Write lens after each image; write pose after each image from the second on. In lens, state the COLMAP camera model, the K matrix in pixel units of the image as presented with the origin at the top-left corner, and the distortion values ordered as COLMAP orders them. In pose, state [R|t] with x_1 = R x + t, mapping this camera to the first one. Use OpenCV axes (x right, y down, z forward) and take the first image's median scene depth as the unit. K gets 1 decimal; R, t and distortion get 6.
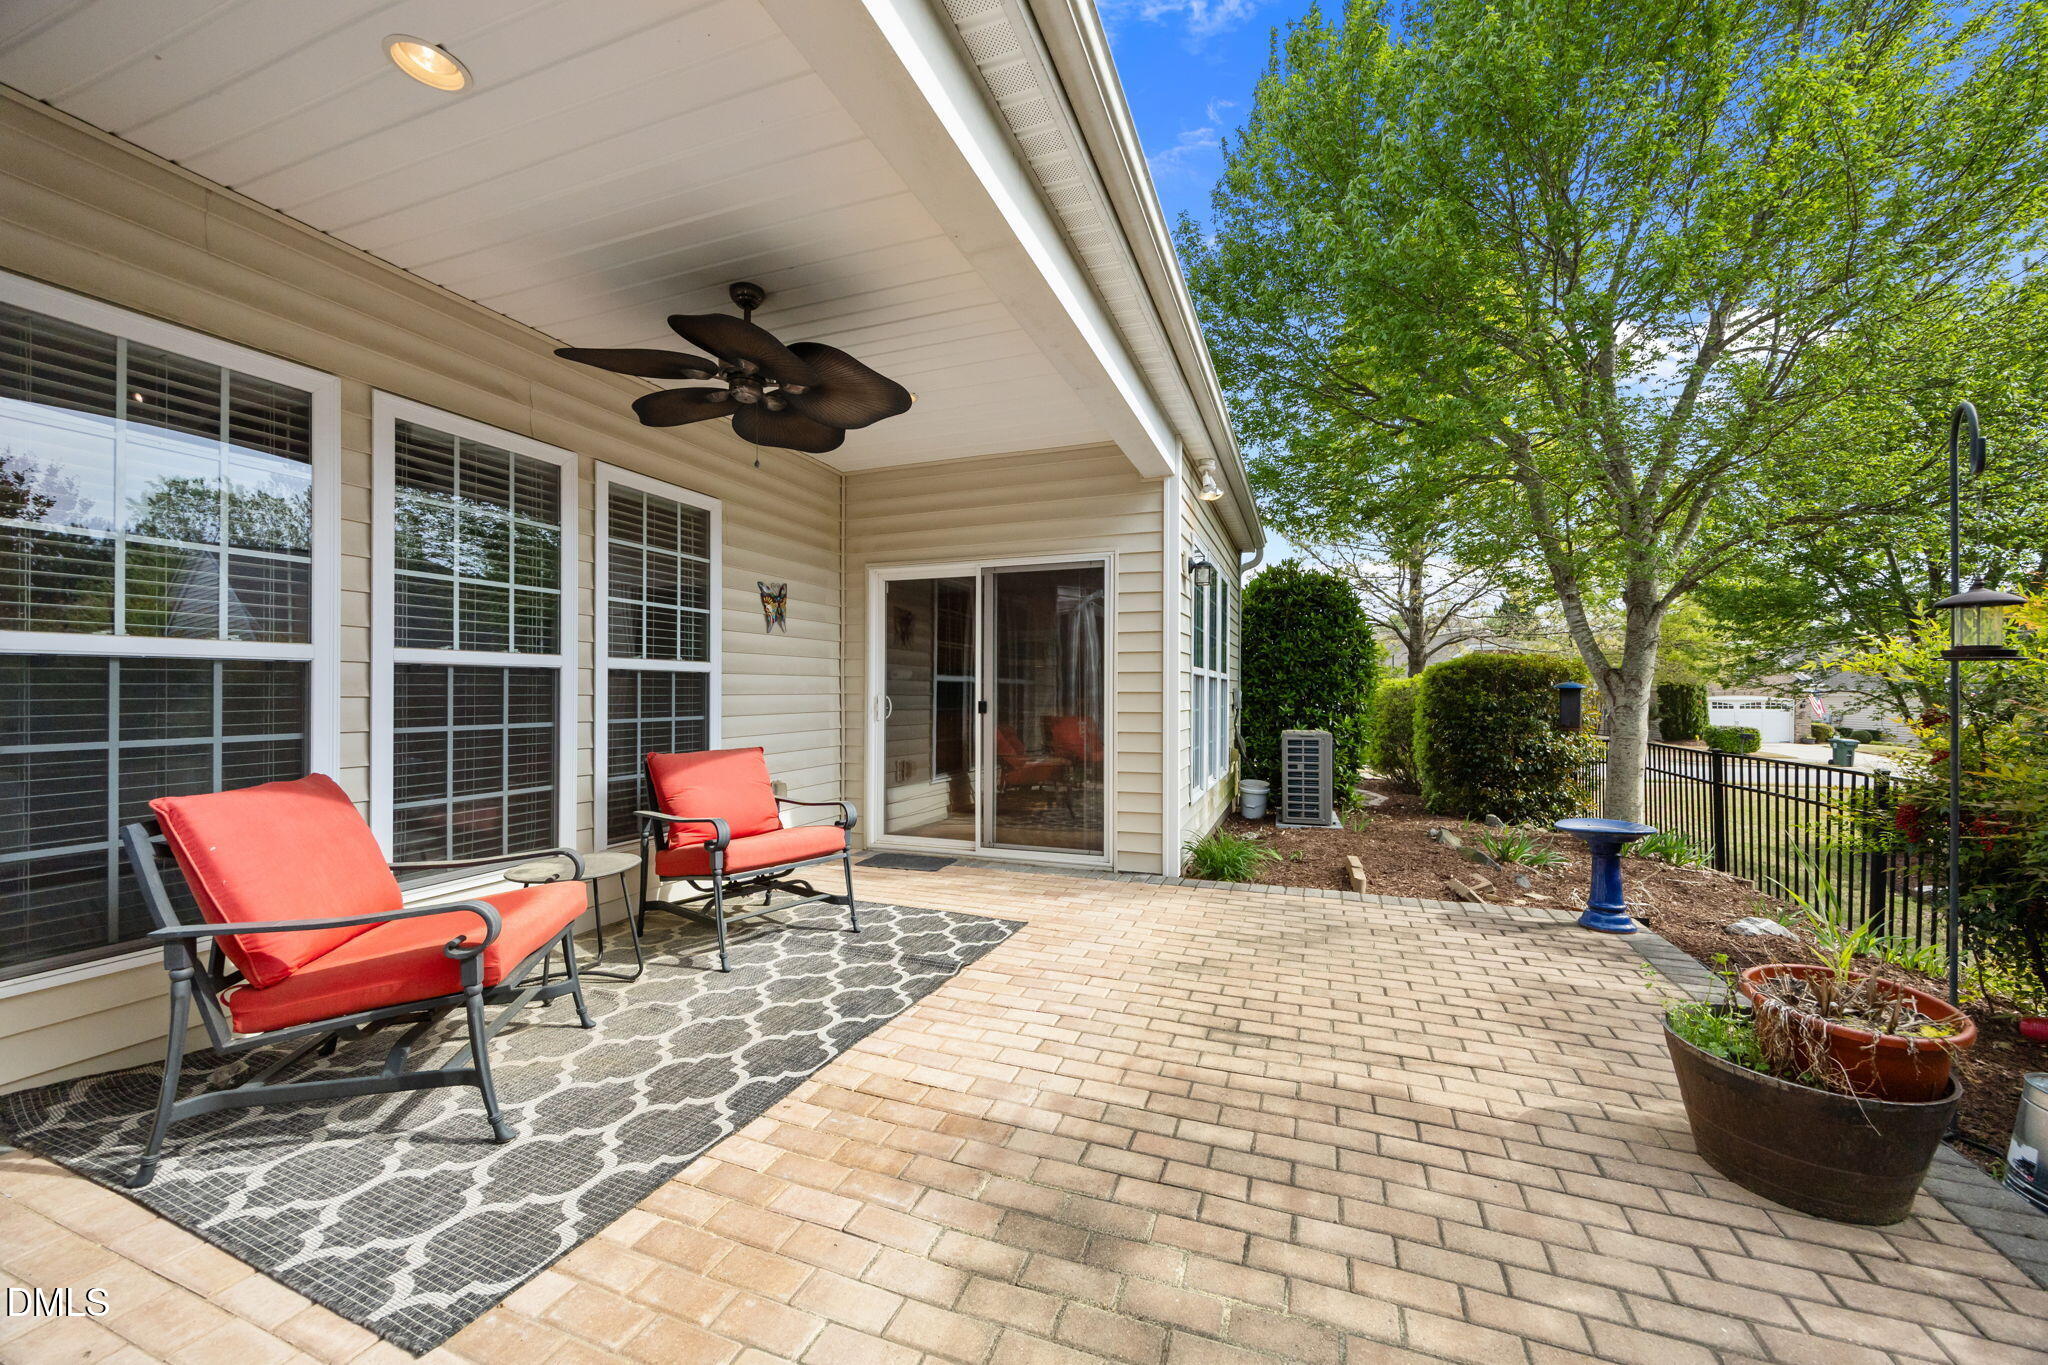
lens RADIAL K [[772.3, 0, 1021.8], [0, 772.3, 684.5], [0, 0, 1]] dist [-0.000231, -0.000089]
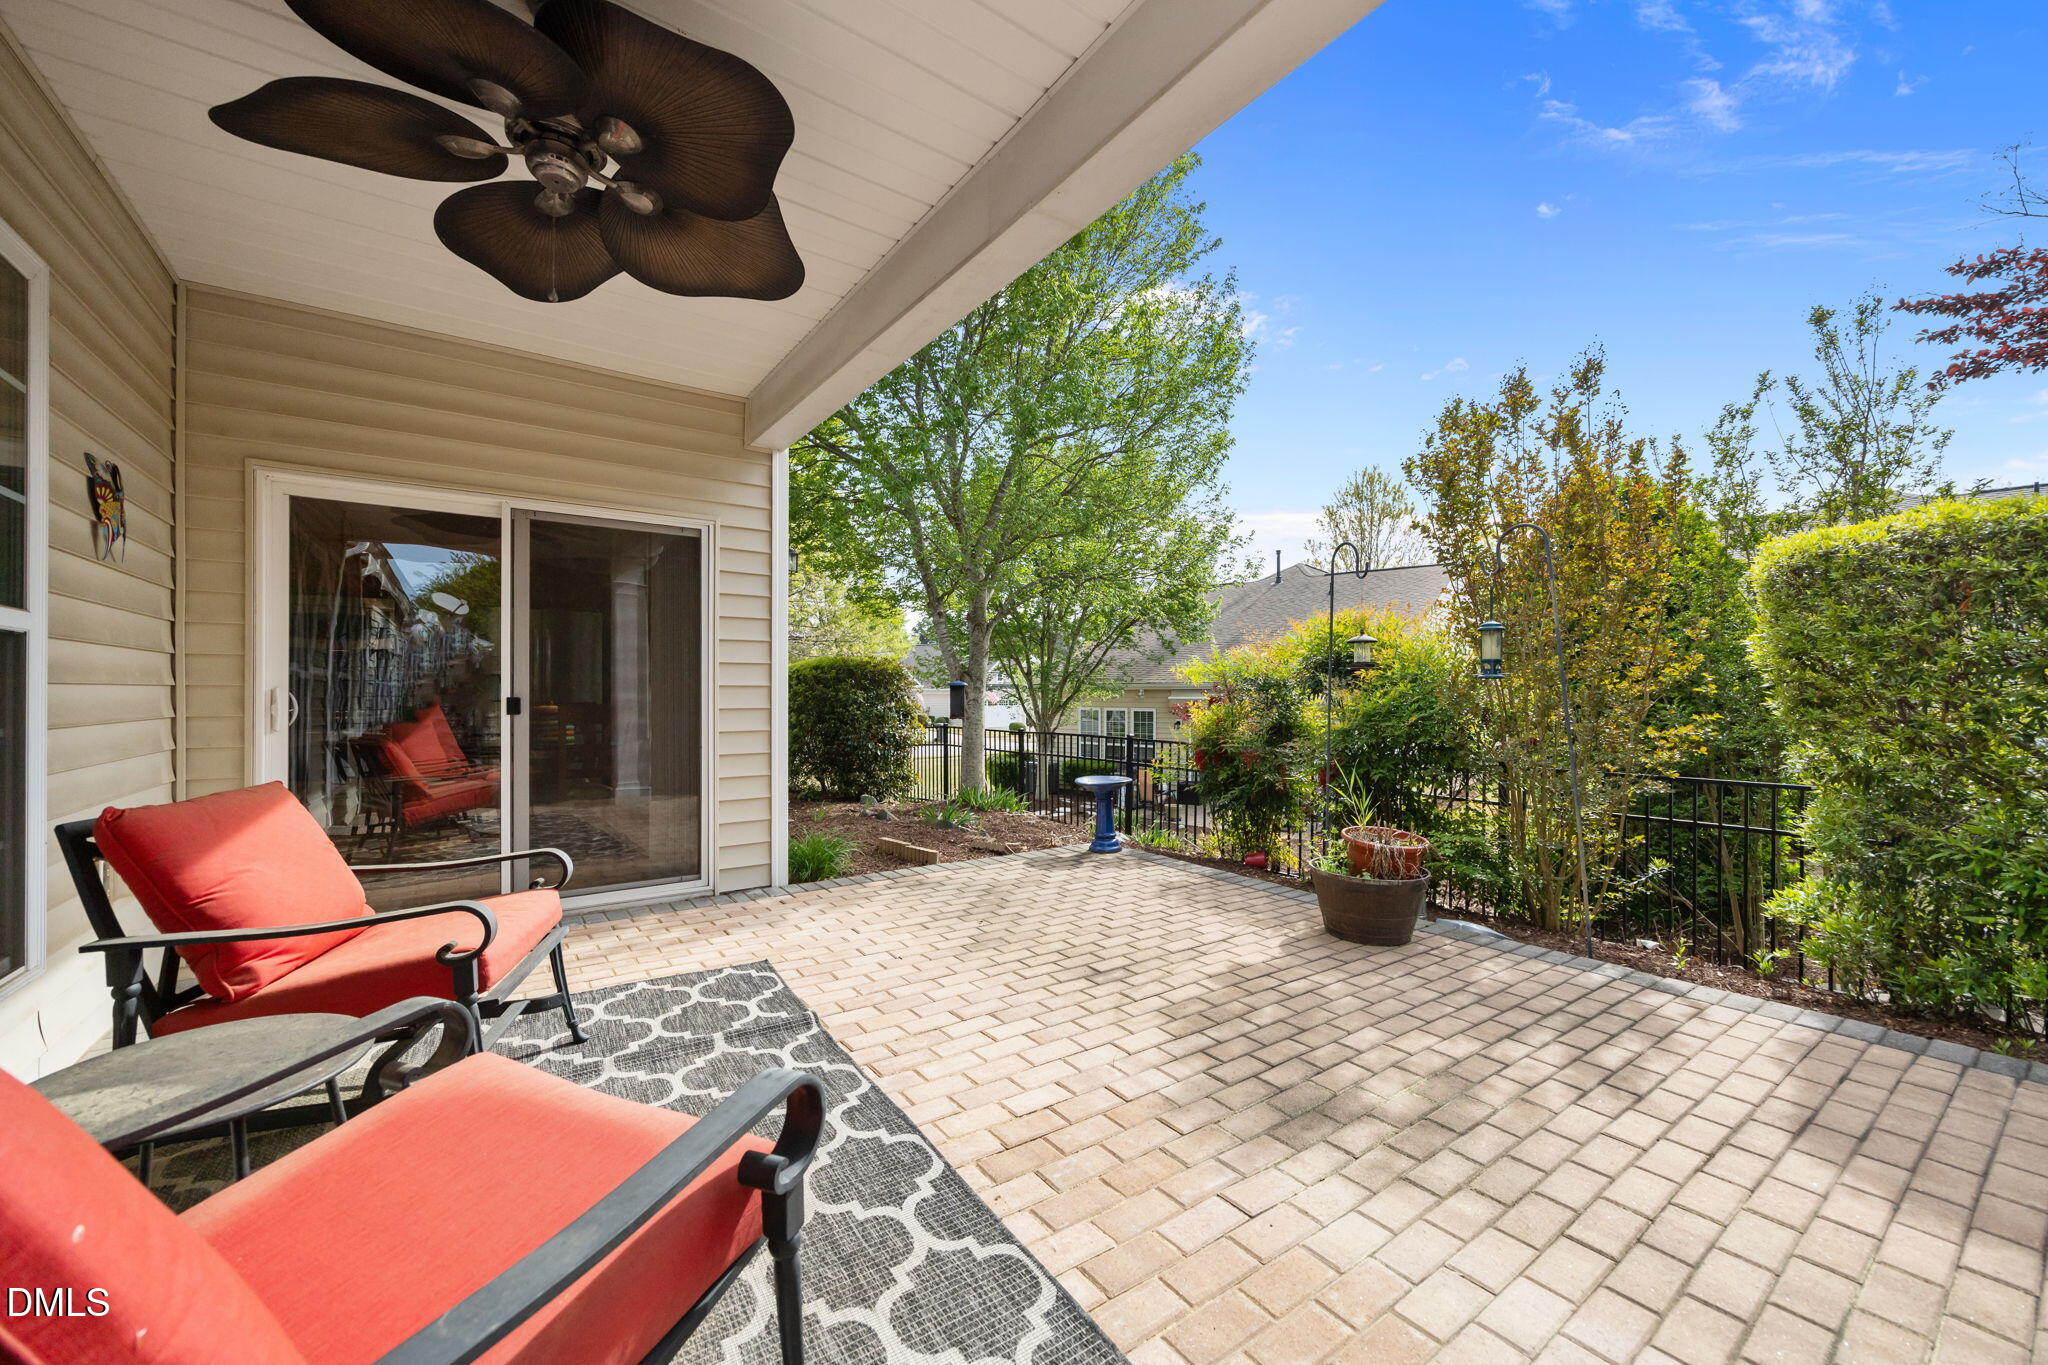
lens RADIAL K [[788.0, 0, 1024.0], [0, 788.0, 682.5], [0, 0, 1]] dist [-0.004365, 0.000016]
pose [[0.560848, 0.011848, 0.827834, -0.606938], [-0.008494, 0.999927, -0.008556, 0.016493], [-0.827875, -0.002233, 0.560908, 0.332812]]
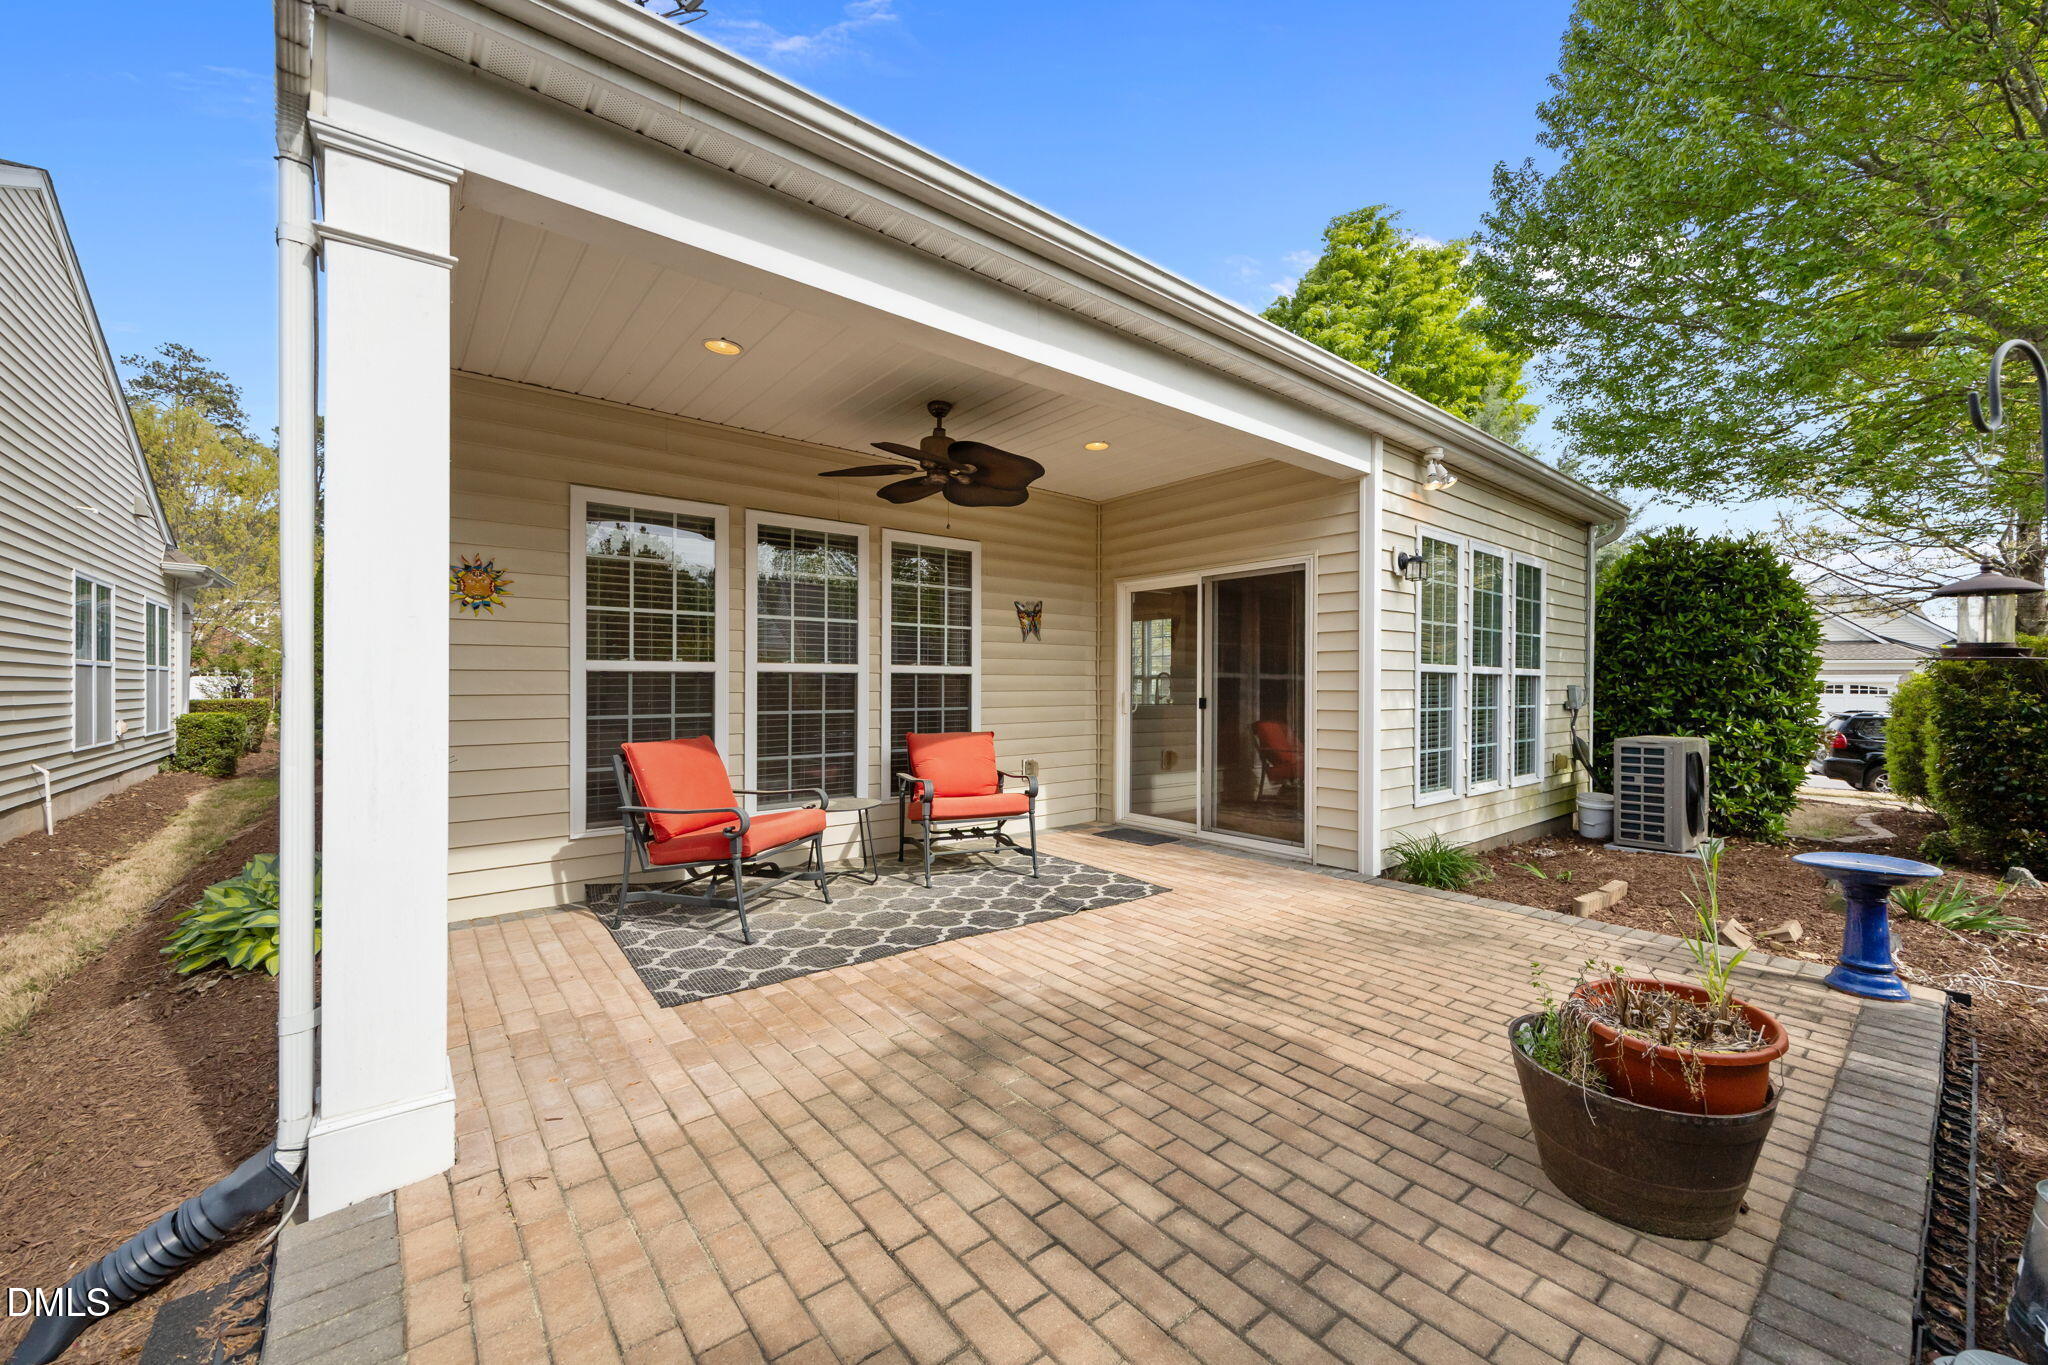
lens RADIAL K [[779.2, 0, 1029.6], [0, 779.2, 677.8], [0, 0, 1]] dist [-0.004006, 0.000337]
pose [[0.867730, -0.002438, -0.497030, 0.453576], [0.002463, 0.999997, -0.000605, -0.011014], [0.497030, -0.000700, 0.867733, -0.136591]]
